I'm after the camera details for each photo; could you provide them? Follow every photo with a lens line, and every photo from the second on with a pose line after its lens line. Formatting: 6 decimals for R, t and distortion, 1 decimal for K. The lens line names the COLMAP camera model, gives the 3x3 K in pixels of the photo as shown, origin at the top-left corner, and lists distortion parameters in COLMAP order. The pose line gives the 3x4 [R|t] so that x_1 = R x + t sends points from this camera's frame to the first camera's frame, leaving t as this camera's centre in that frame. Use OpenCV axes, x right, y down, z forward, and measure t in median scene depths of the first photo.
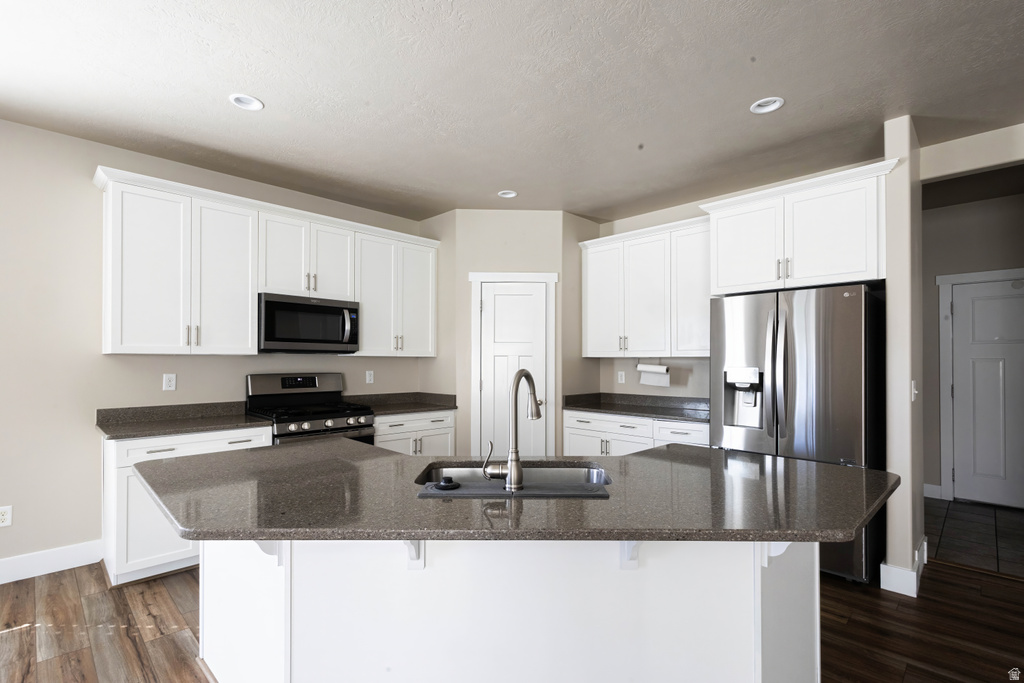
lens RADIAL K [[480.8, 0, 515.4], [0, 480.8, 356.7], [0, 0, 1]] dist [0.006488, -0.000338]
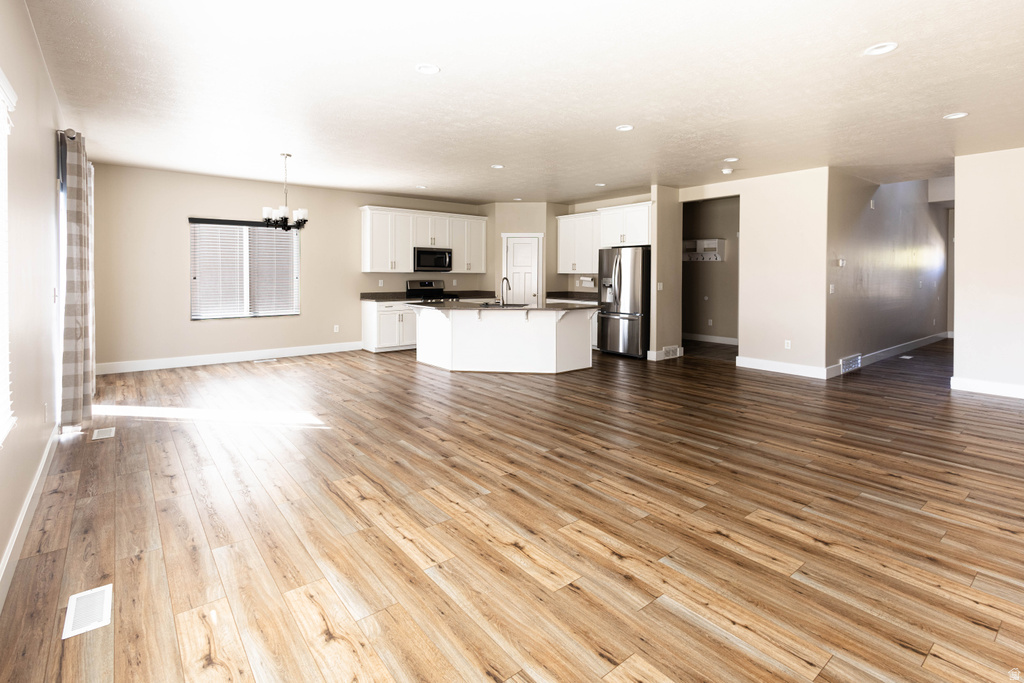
lens RADIAL K [[480.8, 0, 522.0], [0, 480.8, 275.6], [0, 0, 1]] dist [0.006488, -0.000338]
pose [[0.994642, 0.002626, -0.103346, 0.227769], [-0.001693, 0.999957, 0.009118, -0.009308], [0.103366, -0.008894, 0.994604, -1.171083]]
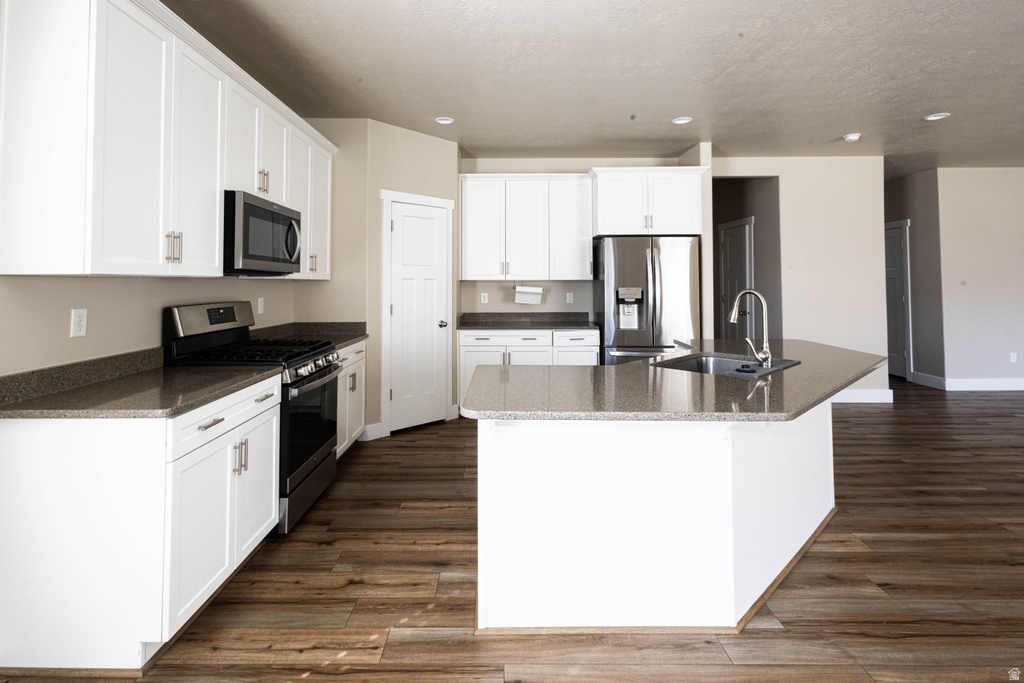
lens RADIAL K [[480.8, 0, 511.3], [0, 480.8, 269.1], [0, 0, 1]] dist [0.006488, -0.000338]
pose [[0.721477, 0.015963, 0.692254, -0.606508], [-0.001157, 0.999761, -0.021848, -0.000787], [-0.692437, 0.014963, 0.721323, 0.165780]]
